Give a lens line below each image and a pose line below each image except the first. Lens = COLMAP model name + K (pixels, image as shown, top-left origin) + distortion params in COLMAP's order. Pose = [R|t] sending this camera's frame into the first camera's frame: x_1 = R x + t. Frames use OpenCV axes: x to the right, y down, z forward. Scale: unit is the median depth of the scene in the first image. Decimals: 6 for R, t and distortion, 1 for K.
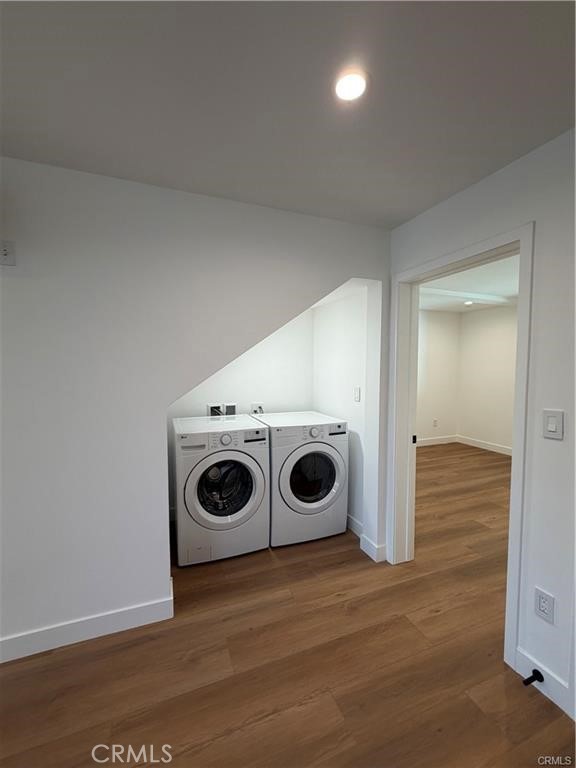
lens RADIAL K [[326.2, 0, 282.2], [0, 326.2, 382.3], [0, 0, 1]] dist [-0.001773, -0.000234]
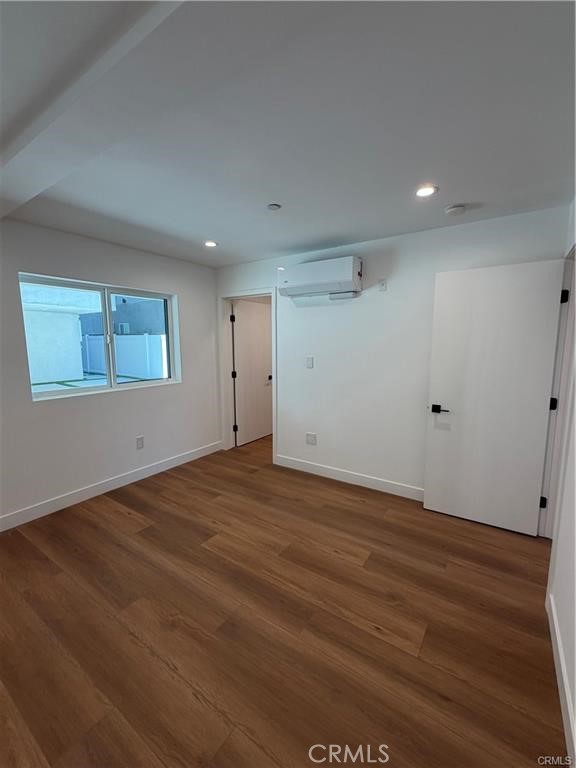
lens RADIAL K [[326.2, 0, 289.8], [0, 326.2, 380.5], [0, 0, 1]] dist [-0.001773, -0.000234]
pose [[-0.570816, -0.096195, 0.815423, 0.097701], [0.050494, 0.987121, 0.151797, -0.052733], [-0.819524, 0.127822, -0.558608, 0.961626]]
